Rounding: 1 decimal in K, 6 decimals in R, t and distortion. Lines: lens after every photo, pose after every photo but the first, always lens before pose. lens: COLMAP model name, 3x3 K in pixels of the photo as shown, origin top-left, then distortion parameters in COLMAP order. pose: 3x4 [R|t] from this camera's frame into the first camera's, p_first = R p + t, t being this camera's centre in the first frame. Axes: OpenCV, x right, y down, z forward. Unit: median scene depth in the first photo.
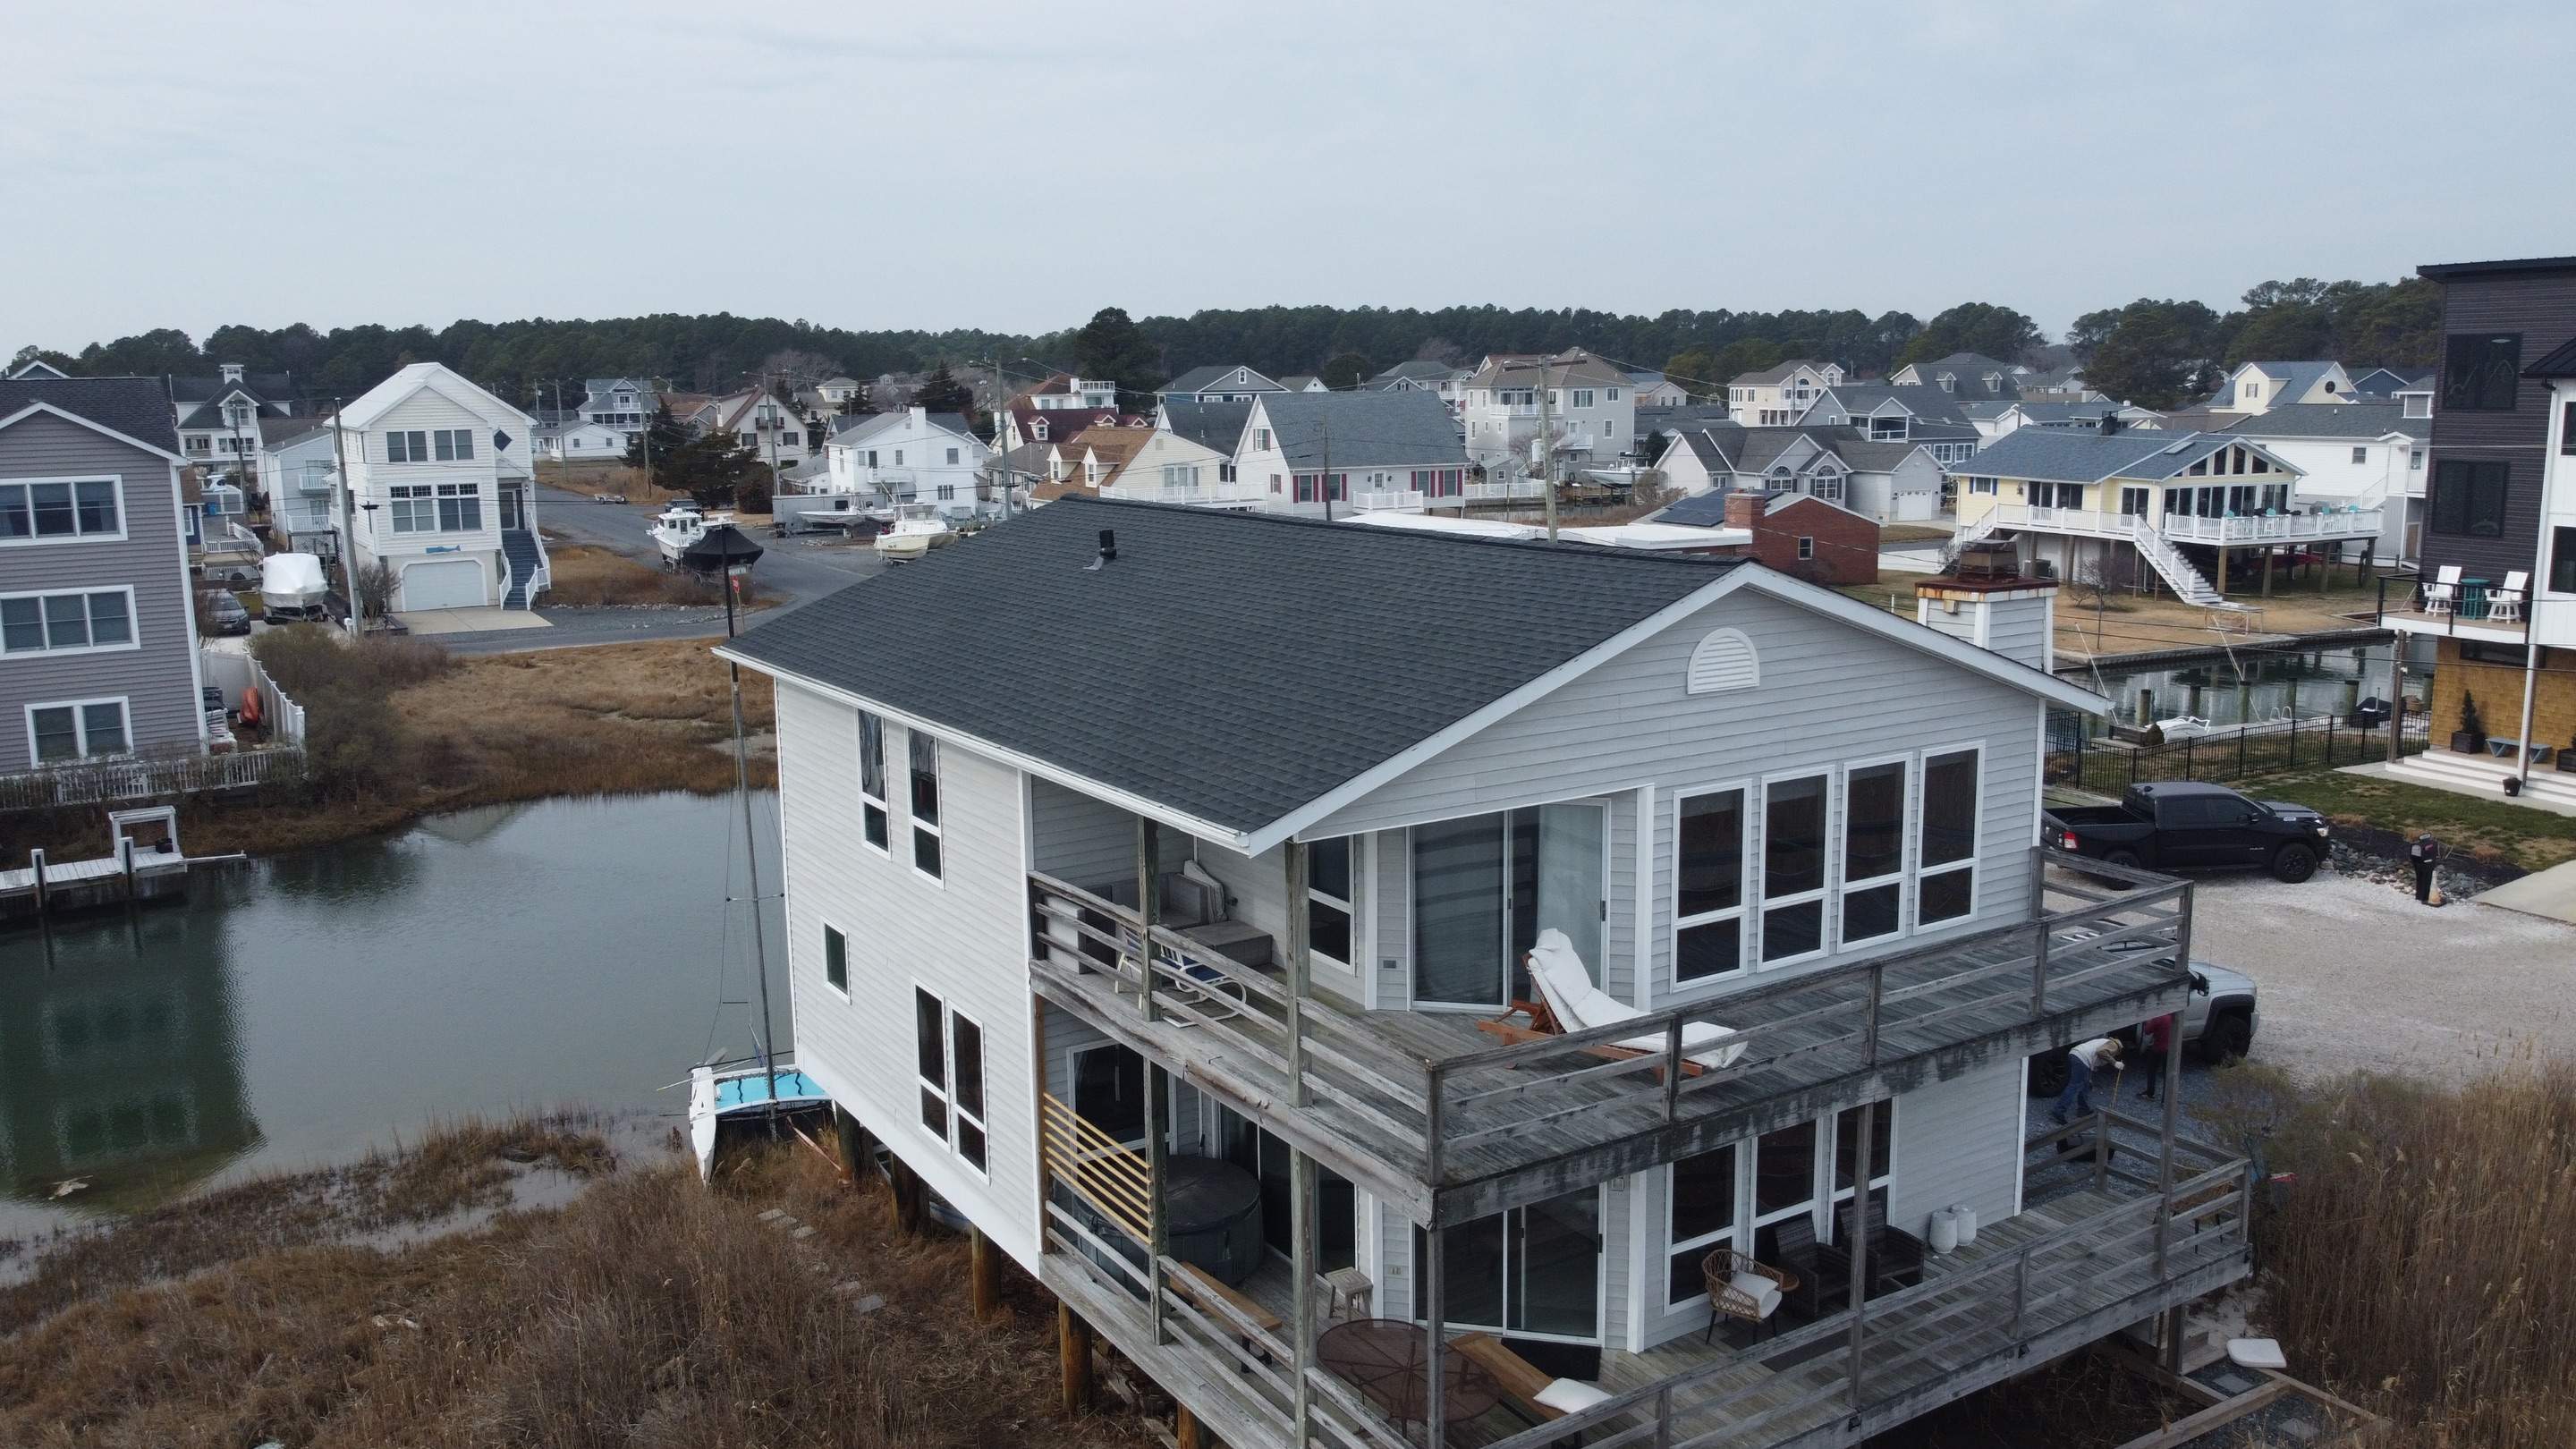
lens RADIAL K [[1950.6, 0, 1285.7], [0, 1950.6, 731.5], [0, 0, 1]] dist [0.003111, 0.002749]
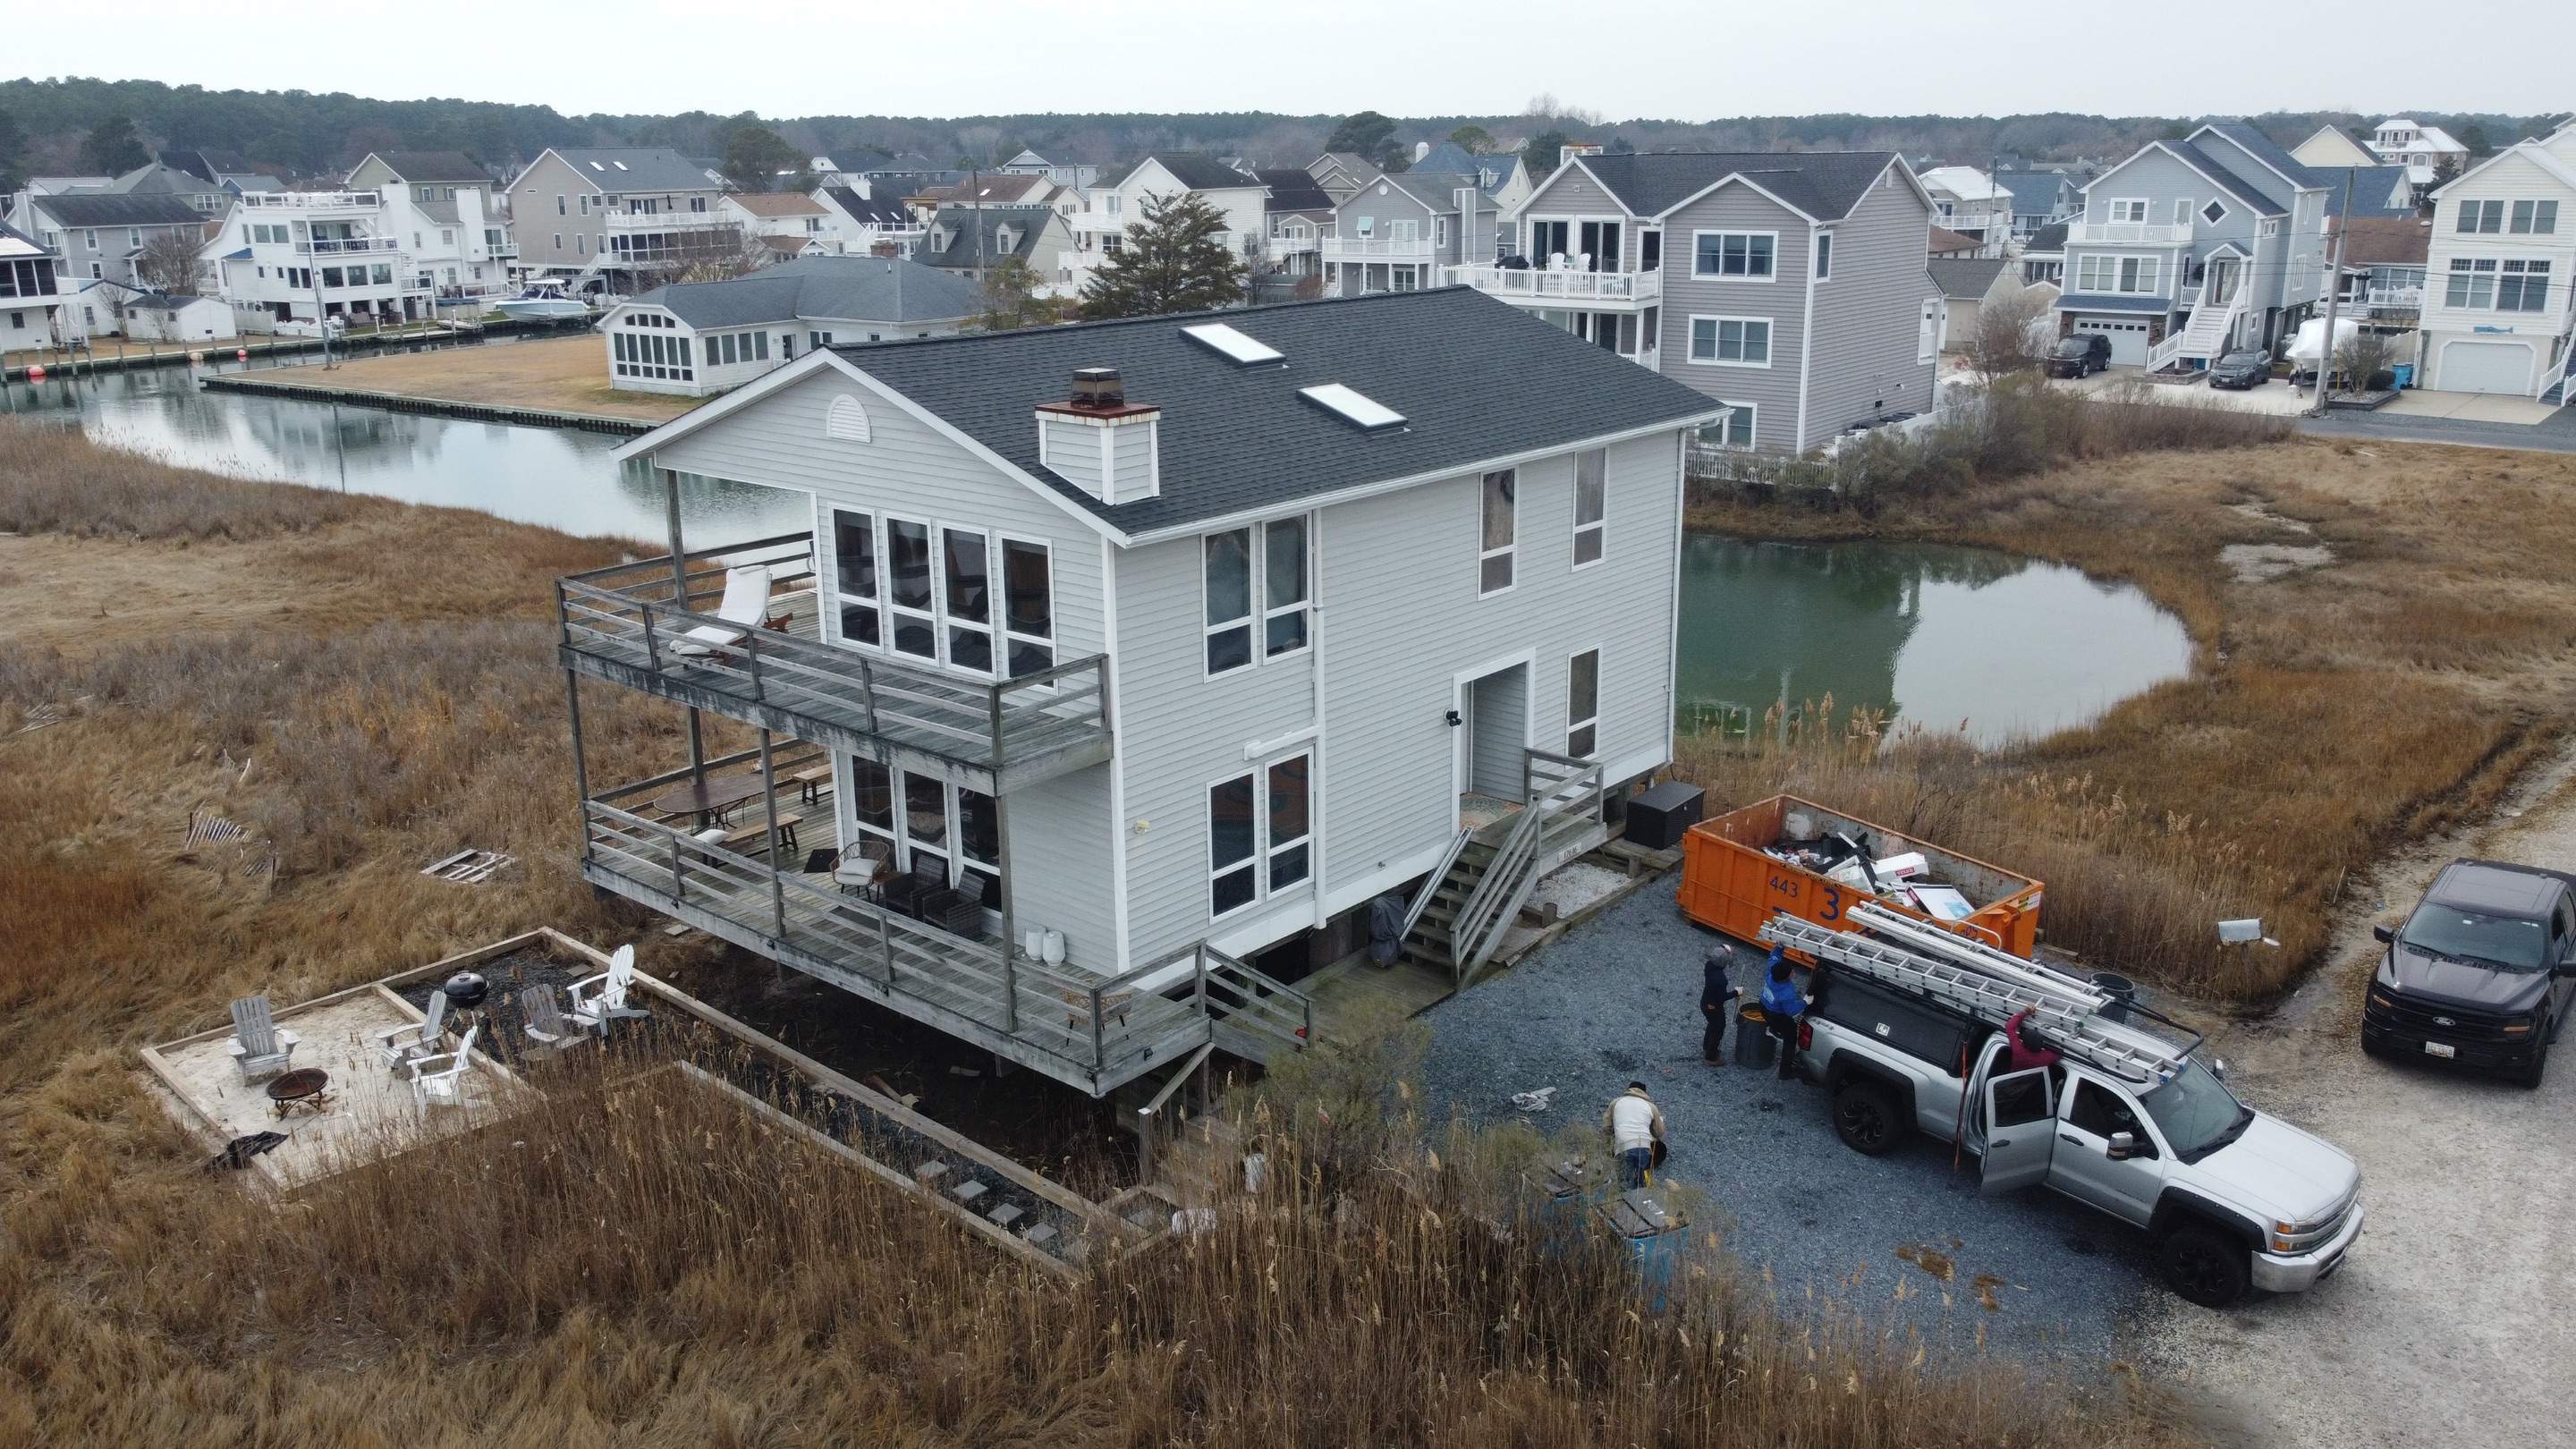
lens RADIAL K [[1950.6, 0, 1290.1], [0, 1950.6, 719.8], [0, 0, 1]] dist [0.003111, 0.002749]
pose [[0.320212, 0.277309, -0.905850, 0.544627], [-0.167618, 0.957696, 0.233929, -0.069025], [0.932399, 0.076930, 0.353147, 0.269026]]
